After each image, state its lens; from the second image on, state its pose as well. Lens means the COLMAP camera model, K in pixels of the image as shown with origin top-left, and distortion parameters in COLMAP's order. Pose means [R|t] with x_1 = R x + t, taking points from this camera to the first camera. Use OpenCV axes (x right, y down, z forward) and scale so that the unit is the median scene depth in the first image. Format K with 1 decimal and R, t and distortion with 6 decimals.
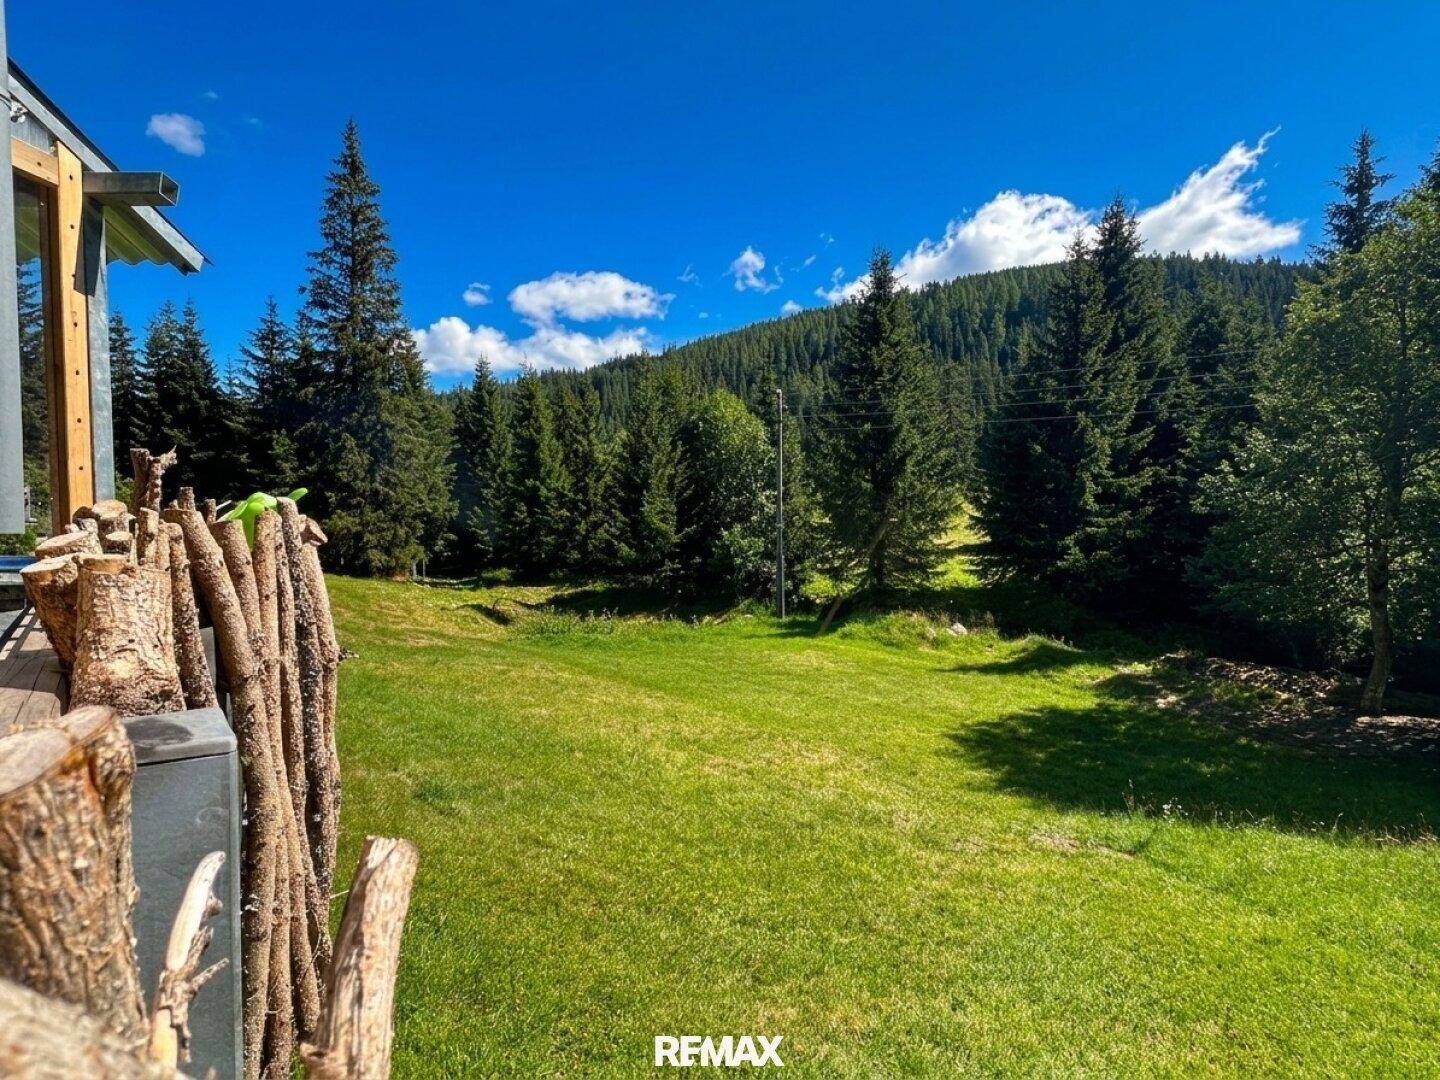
lens RADIAL K [[770.7, 0, 717.3], [0, 770.7, 541.9], [0, 0, 1]] dist [0.000473, 0.000848]
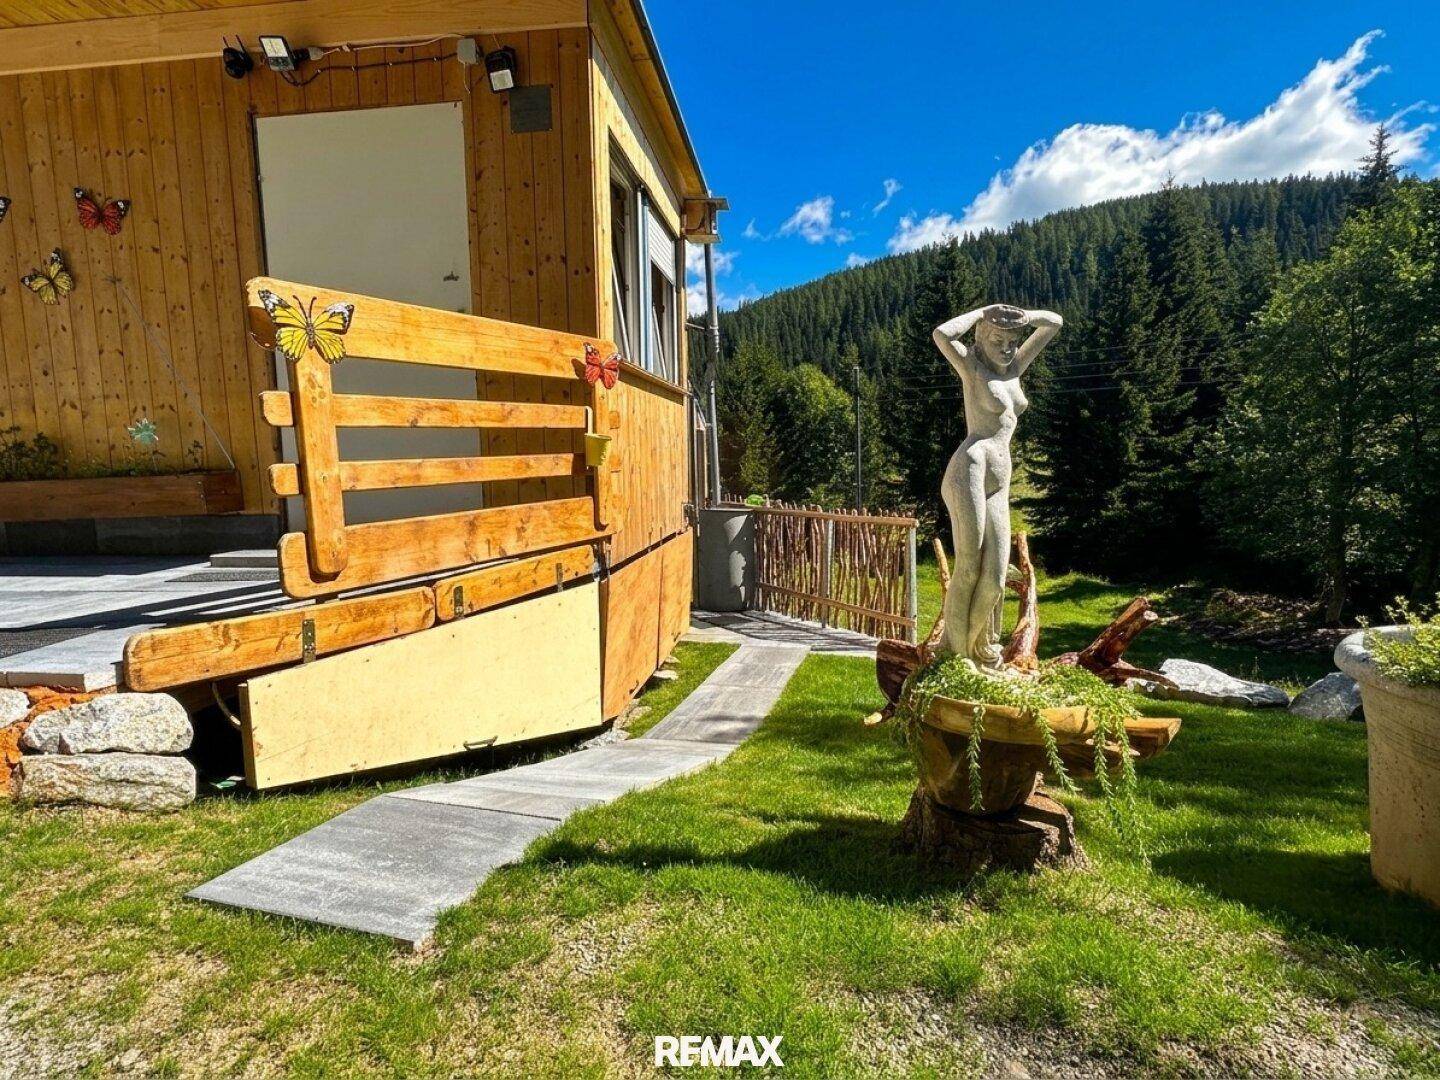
lens RADIAL K [[770.7, 0, 717.3], [0, 770.7, 541.9], [0, 0, 1]] dist [0.000473, 0.000848]
pose [[0.994883, -0.009683, -0.100570, -0.015473], [0.015321, 0.998345, 0.055436, -0.001491], [0.099867, -0.056693, 0.993384, -0.191386]]
